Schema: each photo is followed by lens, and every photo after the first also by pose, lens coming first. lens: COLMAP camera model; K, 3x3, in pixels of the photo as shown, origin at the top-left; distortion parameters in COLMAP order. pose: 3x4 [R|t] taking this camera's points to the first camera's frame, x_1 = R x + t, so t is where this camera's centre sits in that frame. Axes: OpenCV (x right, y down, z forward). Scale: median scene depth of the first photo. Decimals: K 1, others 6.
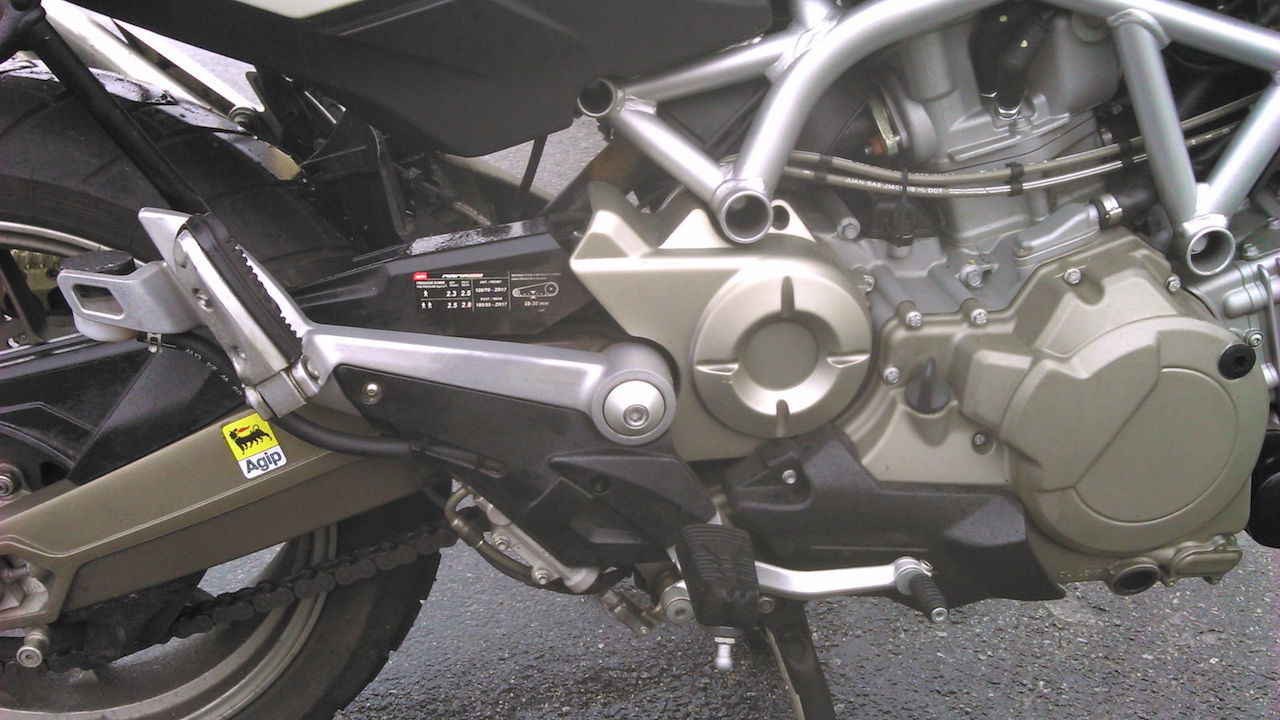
lens RADIAL K [[1299.2, 0, 635.7], [0, 1299.2, 382.6], [0, 0, 1]] dist [0.016087, 0.000000]
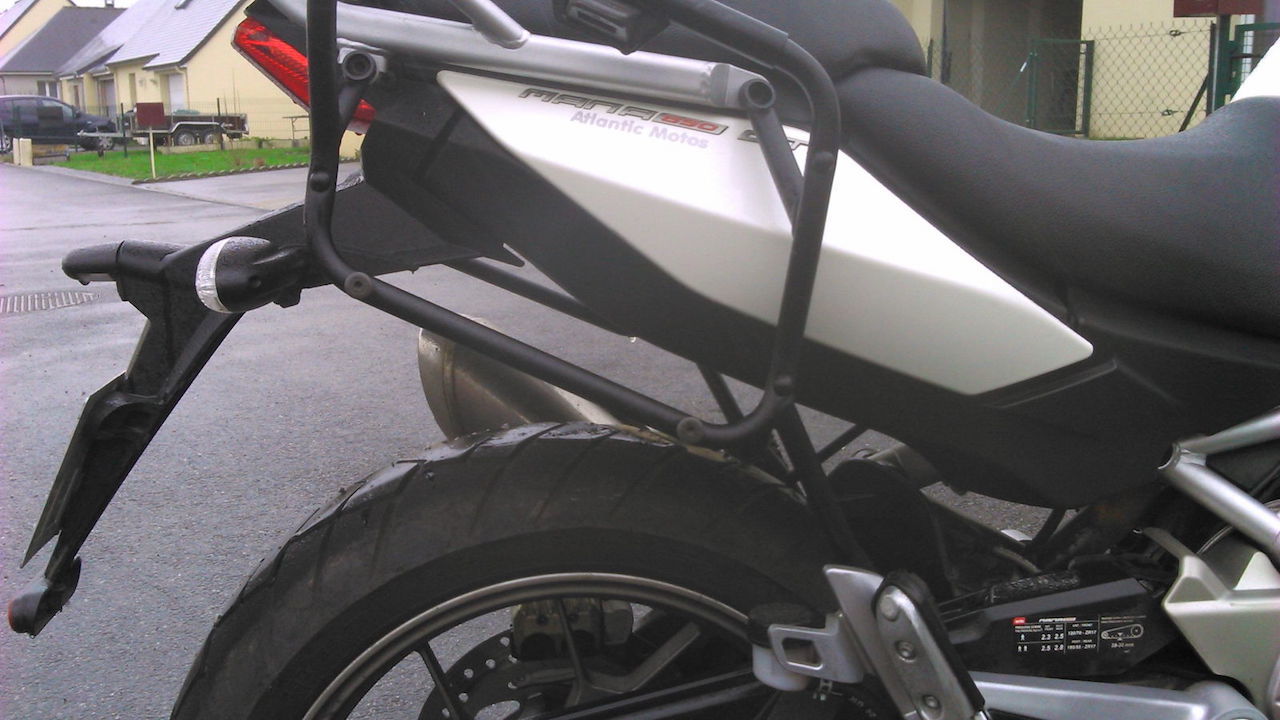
lens RADIAL K [[1299.2, 0, 640.8], [0, 1299.2, 389.2], [0, 0, 1]] dist [0.016087, 0.000000]
pose [[0.999865, -0.015313, -0.005894, -0.455615], [0.013559, 0.973405, -0.228688, -0.026493], [0.009239, 0.228578, 0.973482, -0.079701]]
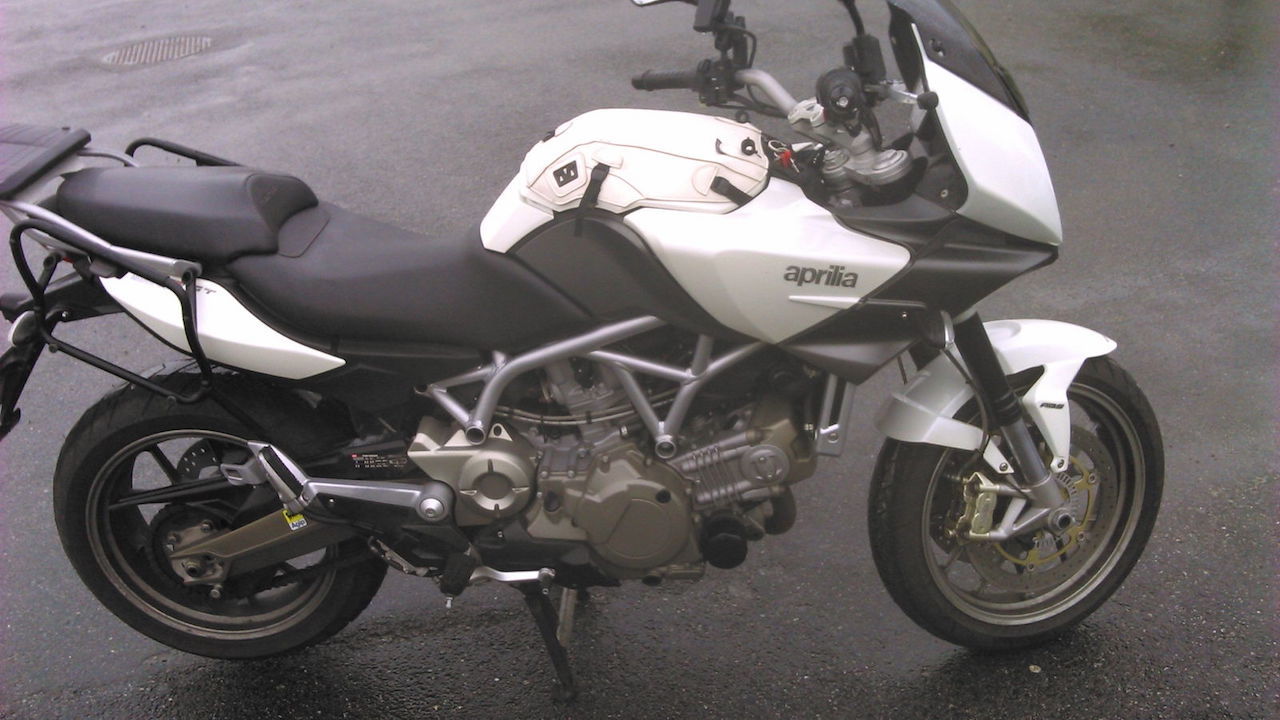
lens RADIAL K [[1299.2, 0, 644.3], [0, 1299.2, 372.9], [0, 0, 1]] dist [0.016087, 0.000000]
pose [[0.987180, 0.014347, -0.158965, 0.812983], [-0.009286, 0.999427, 0.032537, -0.333958], [0.159340, -0.030644, 0.986748, -1.466175]]
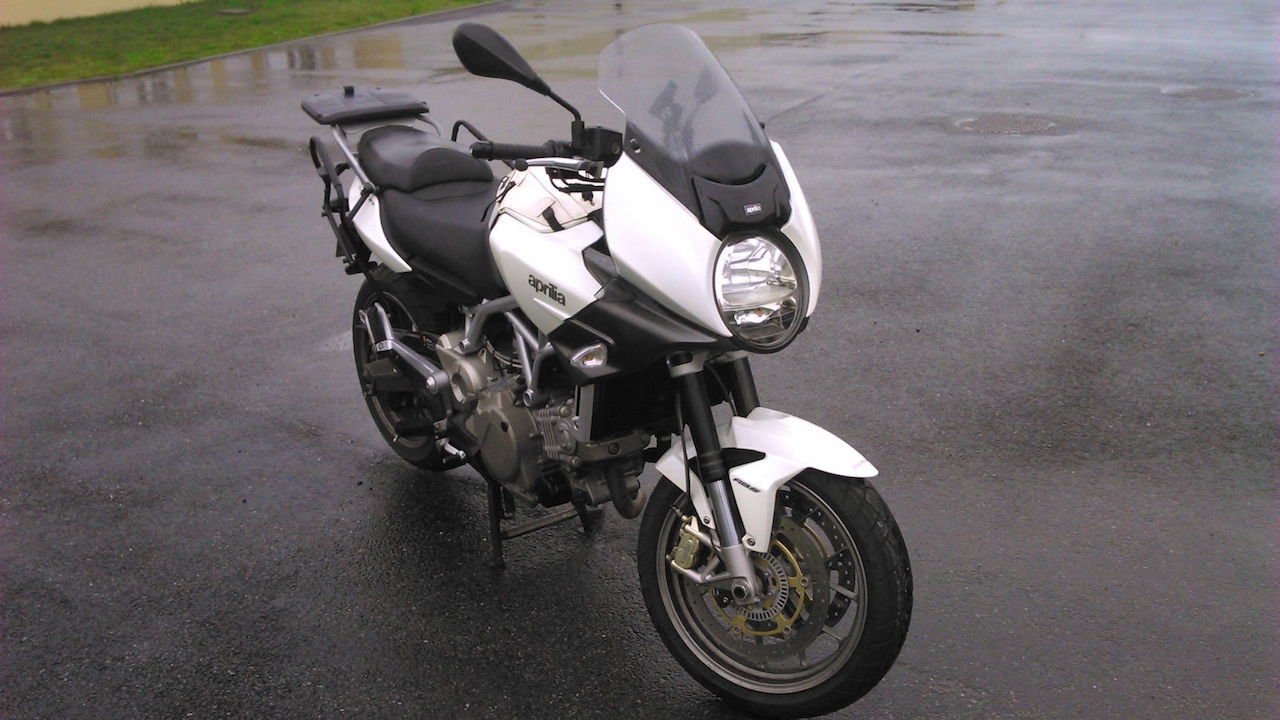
lens RADIAL K [[1299.2, 0, 635.4], [0, 1299.2, 360.2], [0, 0, 1]] dist [0.016087, 0.000000]
pose [[0.493878, 0.297230, -0.817153, 3.390864], [-0.356833, 0.926266, 0.121253, -0.720574], [0.792941, 0.231703, 0.563524, -0.713173]]
